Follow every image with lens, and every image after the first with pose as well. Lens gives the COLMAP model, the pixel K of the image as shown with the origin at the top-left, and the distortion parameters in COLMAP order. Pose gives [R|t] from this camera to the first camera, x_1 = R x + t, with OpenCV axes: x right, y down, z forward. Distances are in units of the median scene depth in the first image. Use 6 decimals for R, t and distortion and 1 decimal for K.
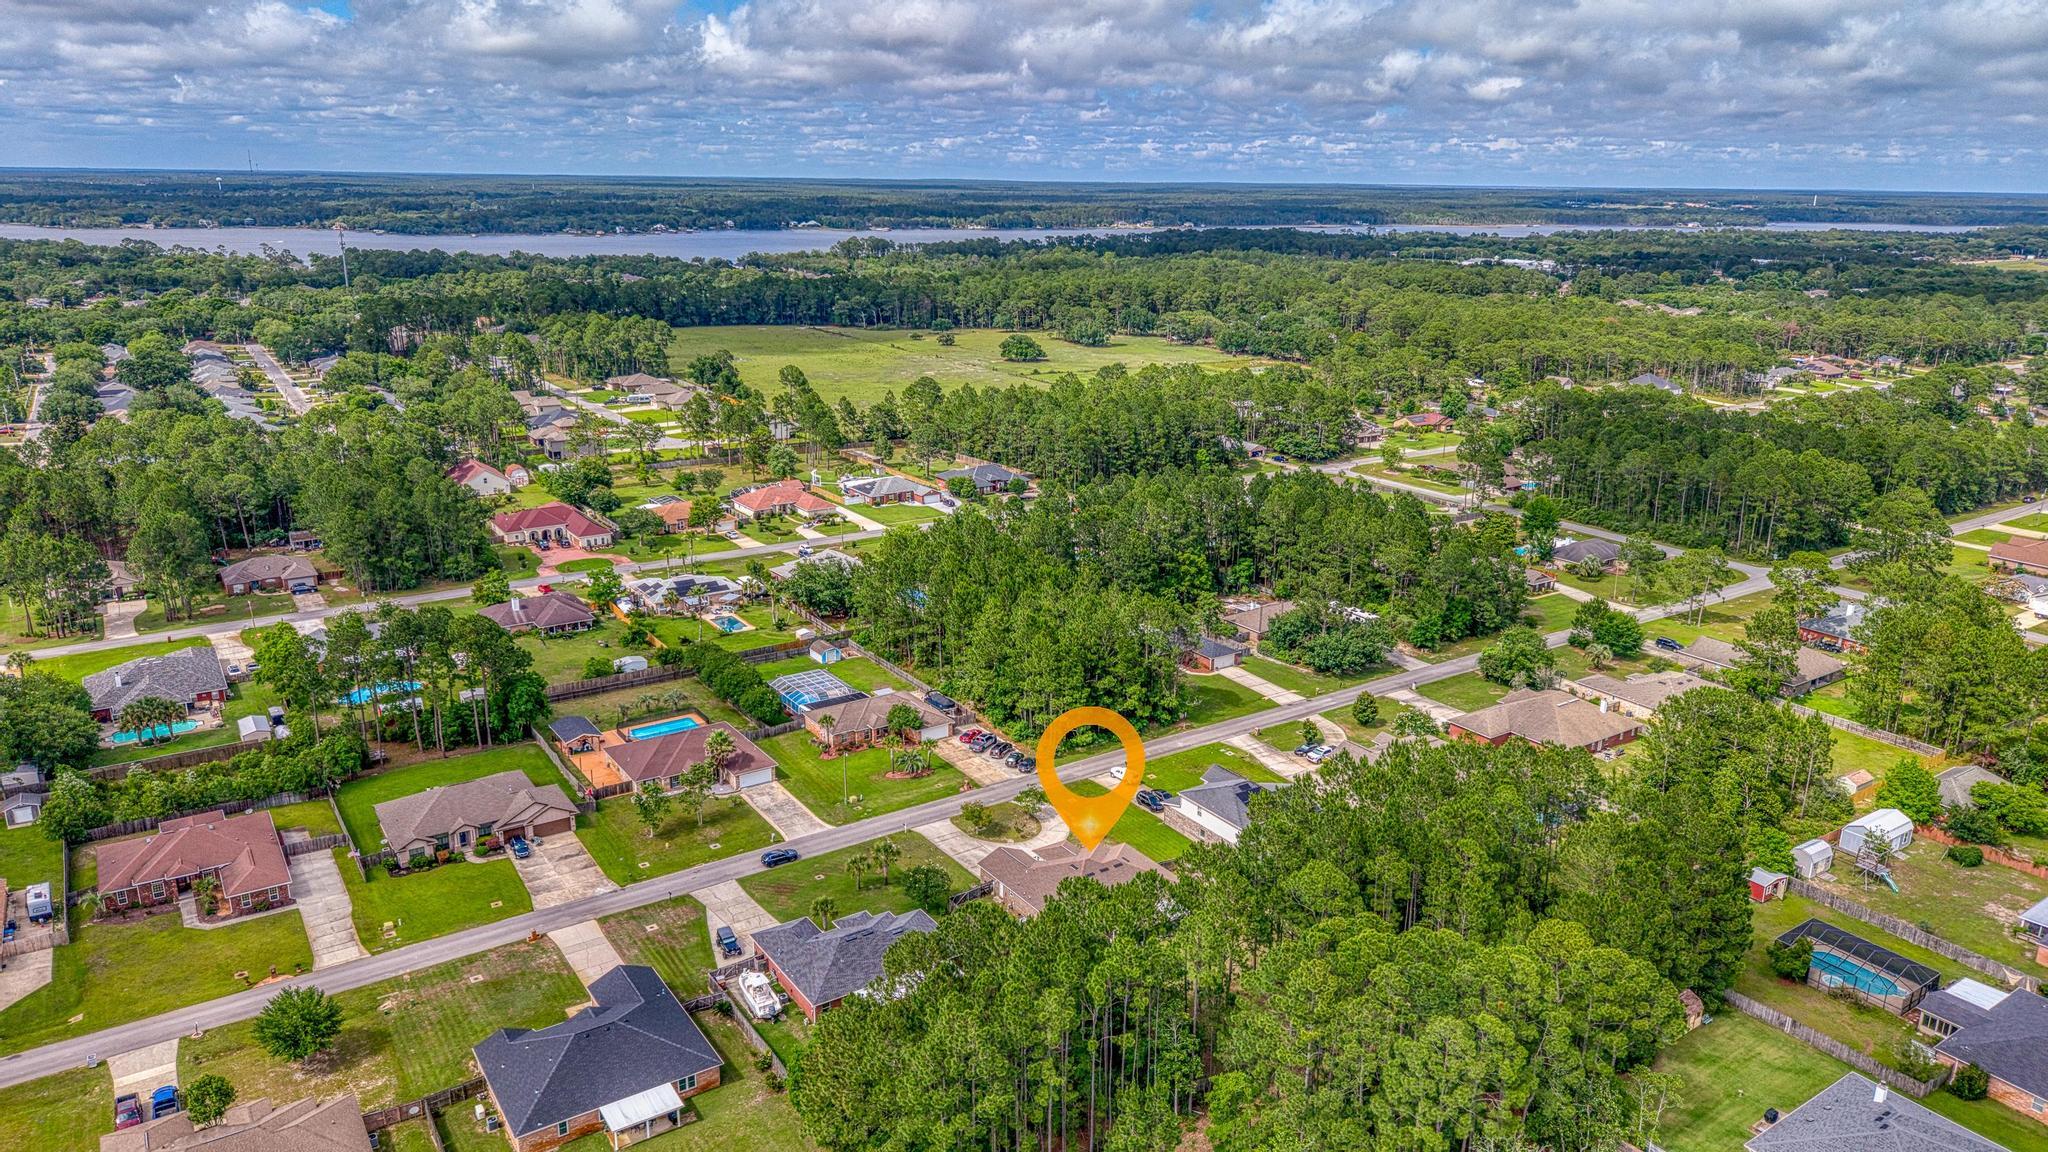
lens RADIAL K [[1366.3, 0, 1057.5], [0, 1366.3, 610.1], [0, 0, 1]] dist [-0.003019, -0.002737]
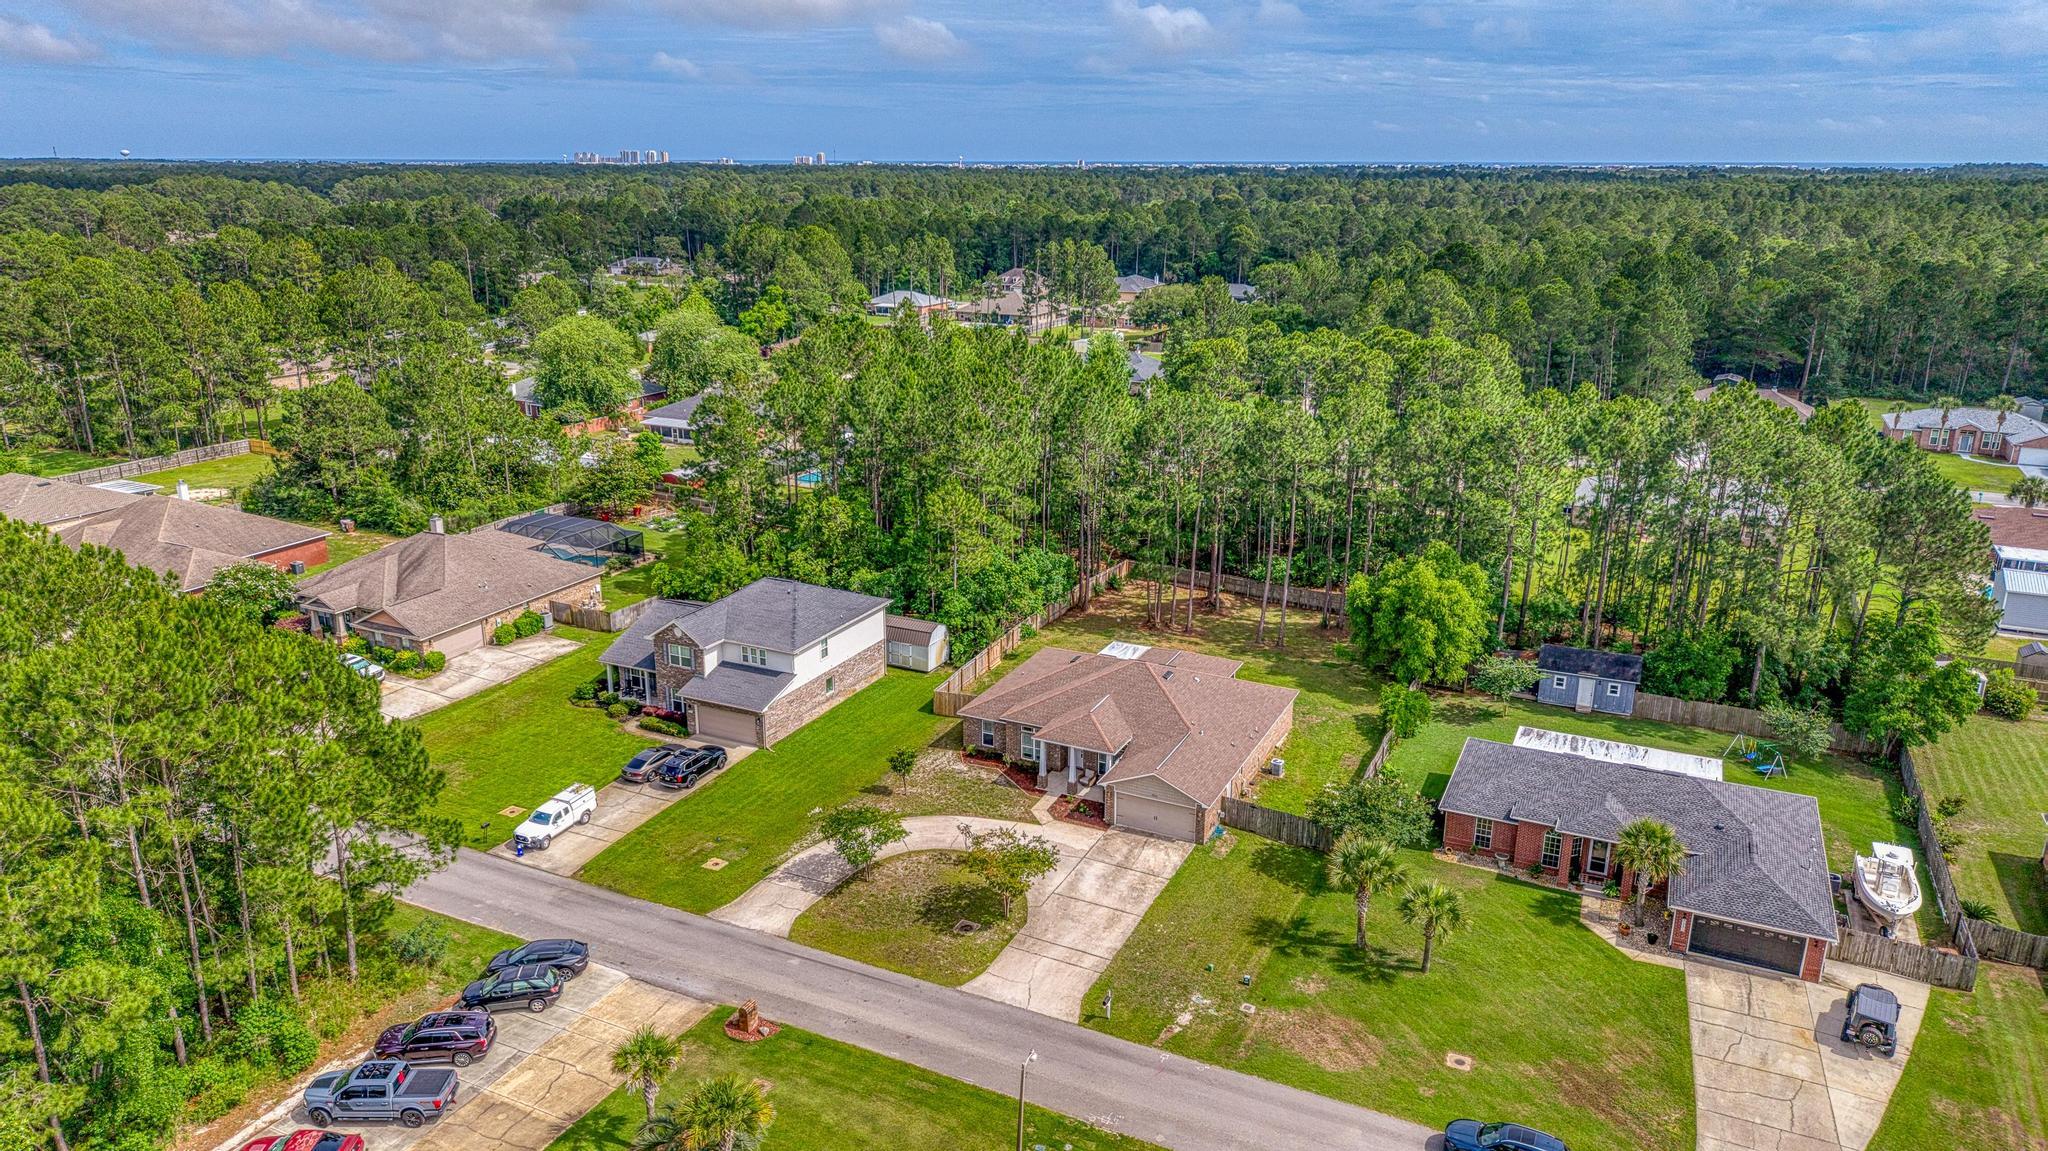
lens RADIAL K [[1371.3, 0, 1018.5], [0, 1371.3, 567.4], [0, 0, 1]] dist [0.017061, -0.005986]
pose [[-0.489856, -0.265339, 0.830444, -0.244610], [0.255724, 0.866925, 0.427839, -0.062052], [-0.833455, 0.421944, -0.356815, 0.743255]]
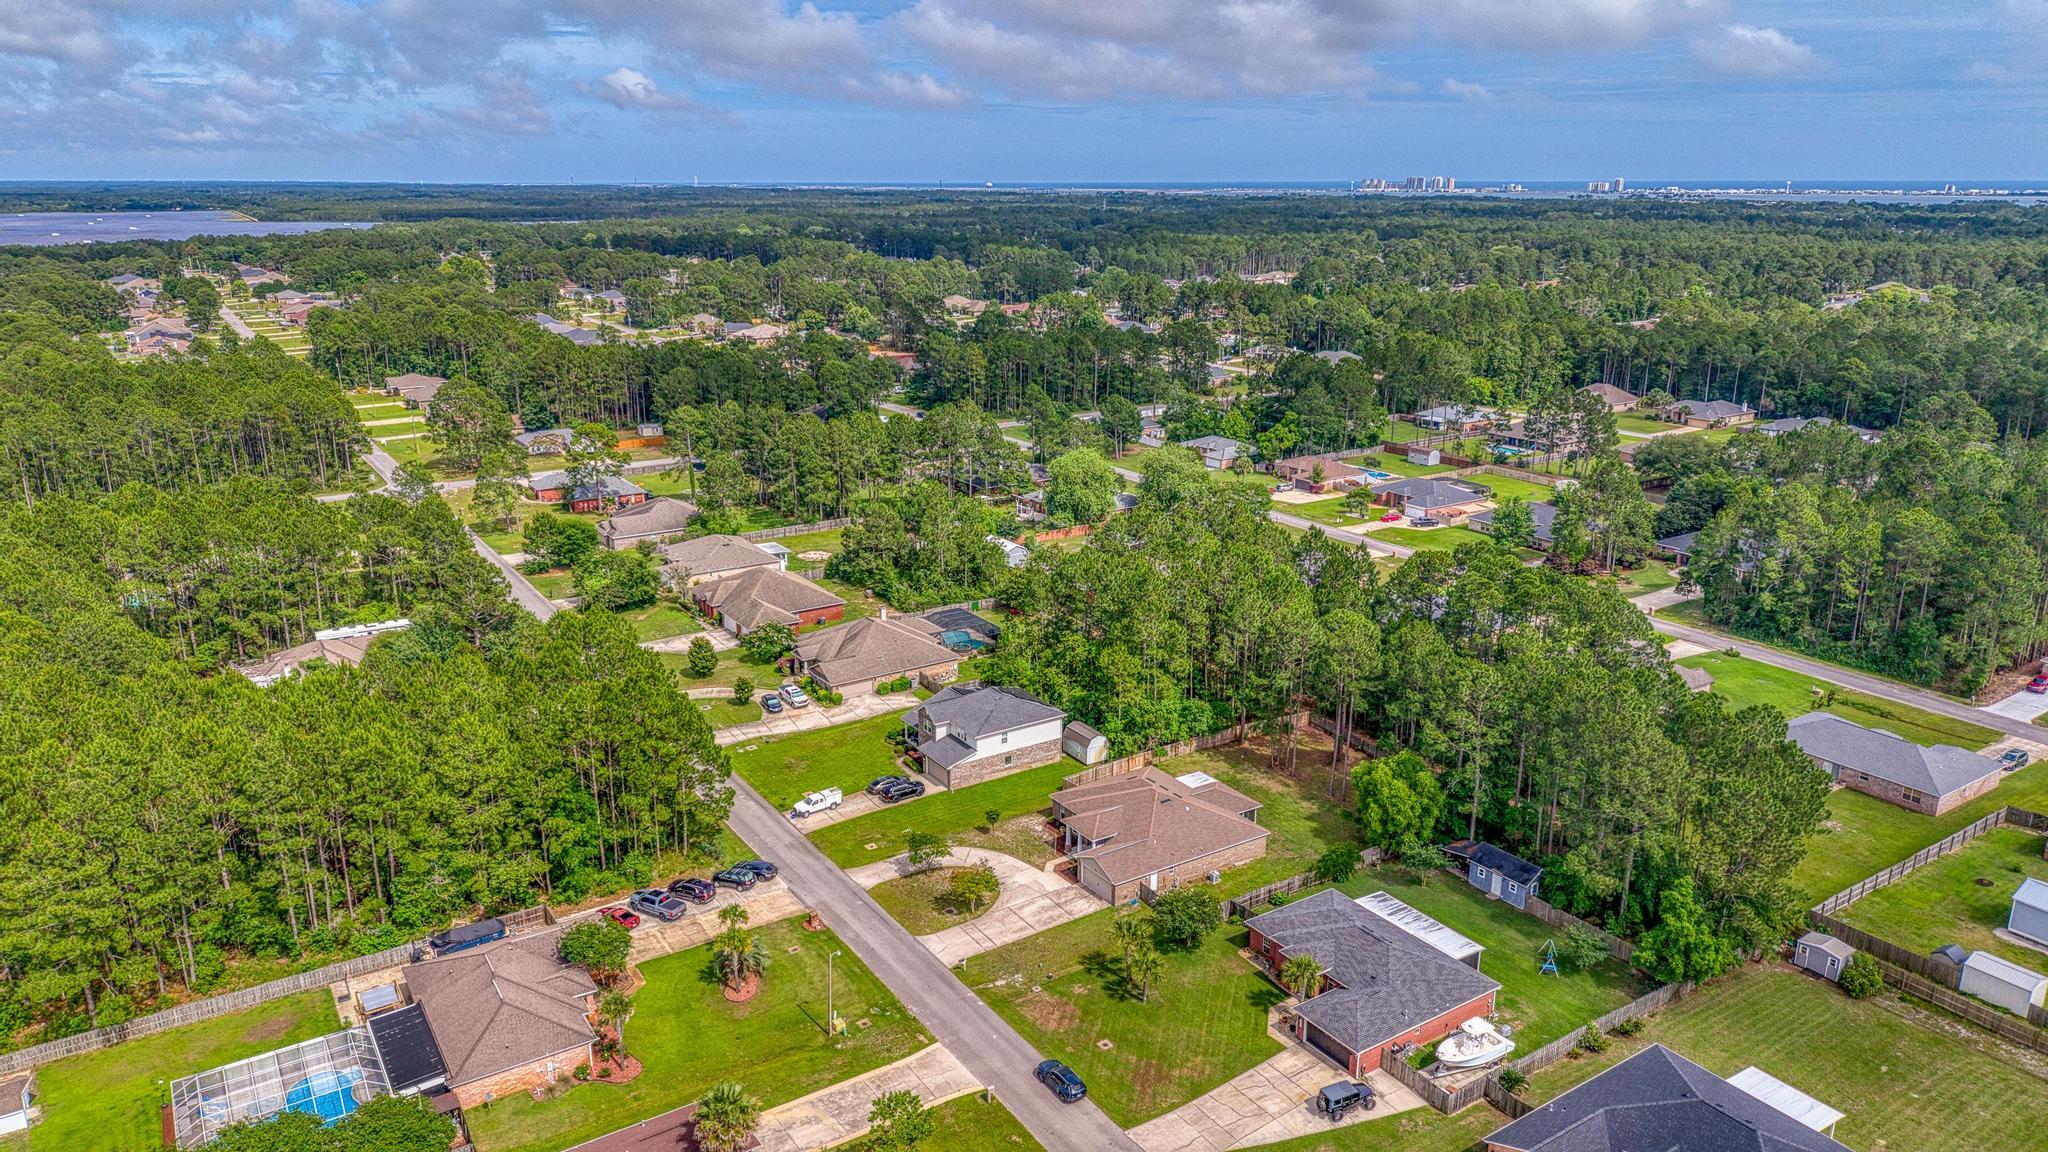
lens RADIAL K [[1354.1, 0, 1000.0], [0, 1354.1, 533.4], [0, 0, 1]] dist [0.077744, -0.080750]
pose [[0.033294, -0.259358, 0.965207, -0.467134], [0.307466, 0.921566, 0.237025, -0.122777], [-0.950977, 0.288877, 0.110426, 0.578465]]
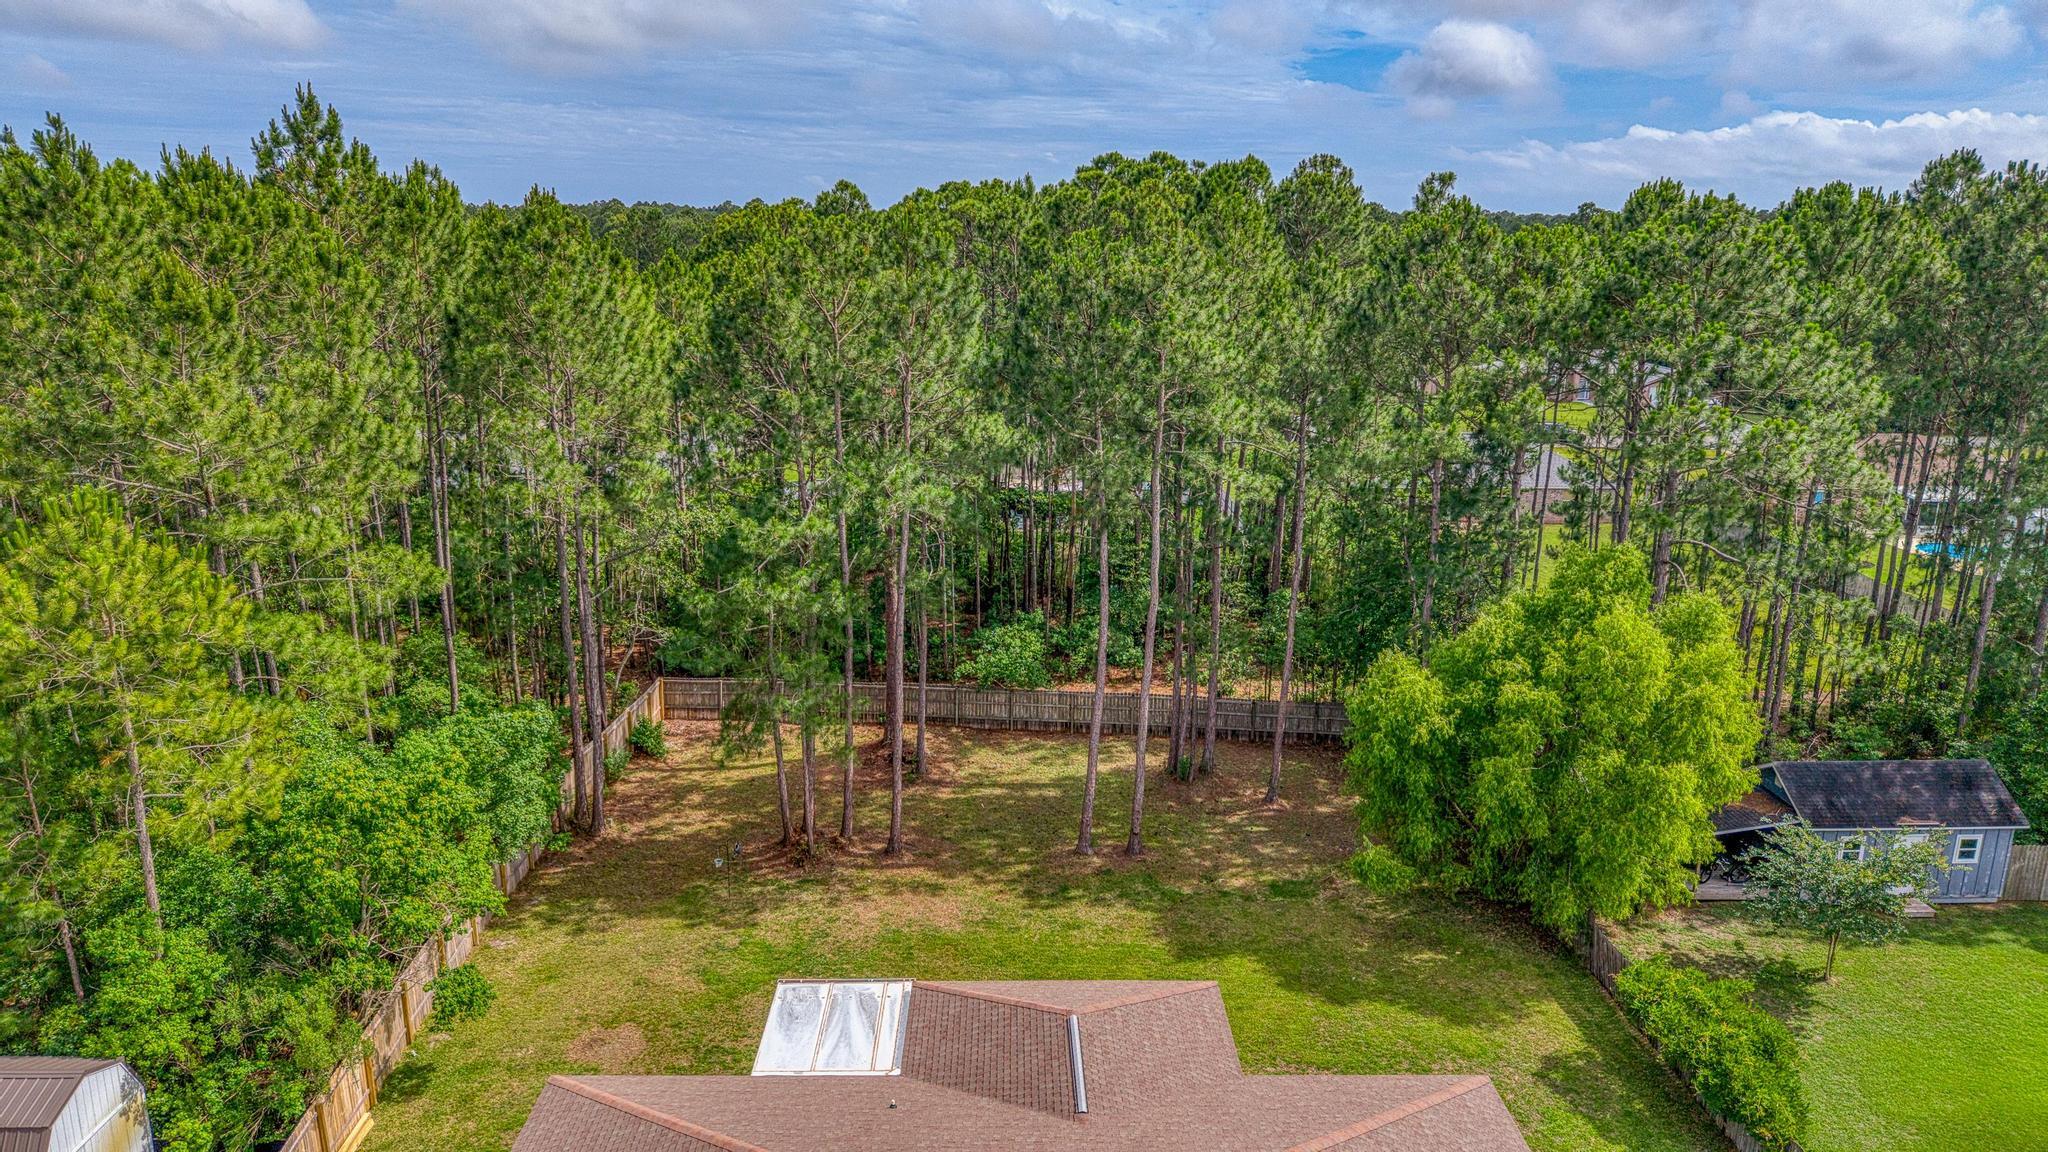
lens RADIAL K [[1371.3, 0, 1018.5], [0, 1371.3, 567.9], [0, 0, 1]] dist [0.017061, -0.005986]
pose [[-0.830658, -0.161016, 0.532992, -0.014912], [0.148257, 0.858748, 0.490482, 0.044078], [-0.536681, 0.486443, -0.689454, 0.643704]]
